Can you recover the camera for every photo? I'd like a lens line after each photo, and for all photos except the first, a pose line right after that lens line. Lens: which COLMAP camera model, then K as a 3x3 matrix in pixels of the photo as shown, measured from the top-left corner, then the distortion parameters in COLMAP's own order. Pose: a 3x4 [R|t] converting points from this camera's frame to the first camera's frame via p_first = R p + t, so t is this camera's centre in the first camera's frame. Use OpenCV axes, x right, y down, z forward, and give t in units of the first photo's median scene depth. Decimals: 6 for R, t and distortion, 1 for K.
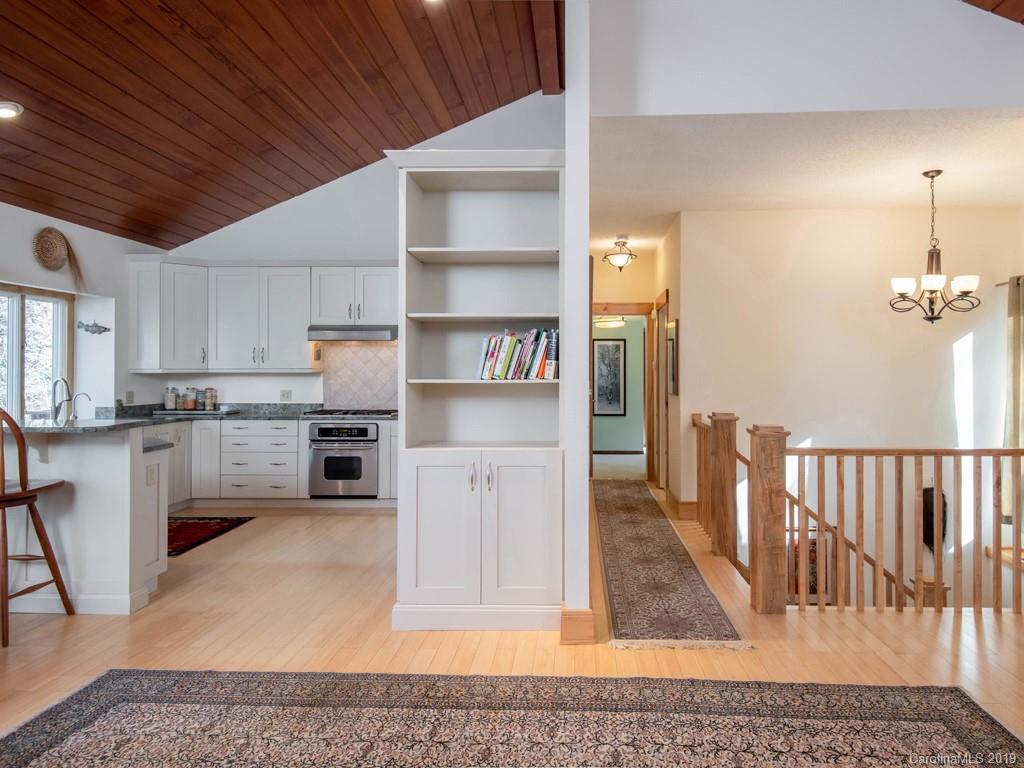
lens RADIAL K [[620.4, 0, 516.6], [0, 620.4, 370.1], [0, 0, 1]] dist [0.033659, -0.001111]
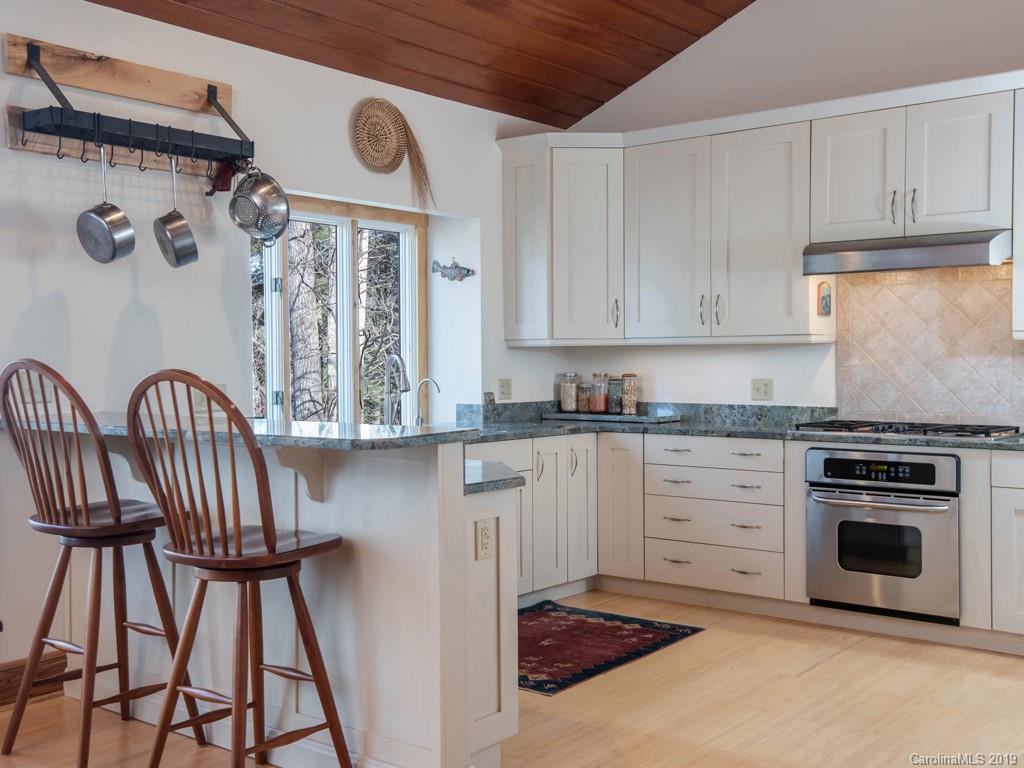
lens RADIAL K [[1088.2, 0, 512.5], [0, 1088.2, 364.8], [0, 0, 1]] dist [0.060625, -0.006530]
pose [[0.824905, -0.000483, -0.565271, -0.043799], [0.007097, 0.999930, 0.009502, 0.012101], [0.565227, -0.011850, 0.824851, 0.178793]]
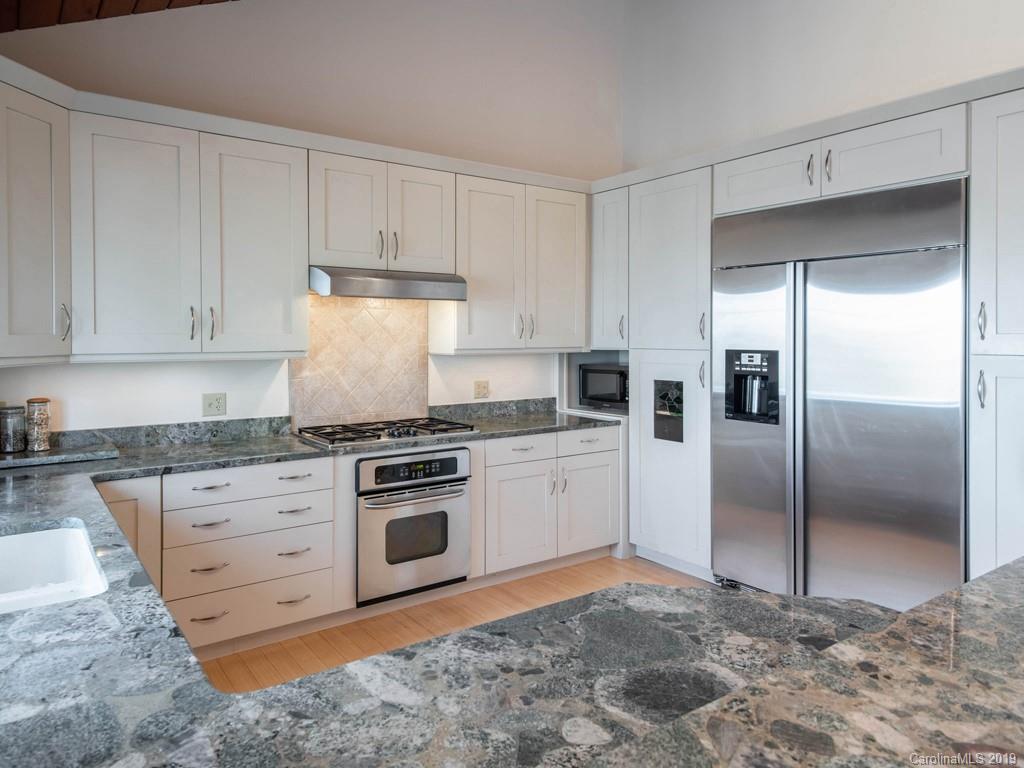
lens RADIAL K [[642.0, 0, 367.6], [0, 642.0, 337.3], [0, 0, 1]] dist [0.036932, -0.000175]
pose [[0.821190, -0.006178, 0.570622, -0.618004], [0.003627, 0.999978, 0.005607, -0.016760], [-0.570644, -0.002535, 0.821194, 0.563627]]
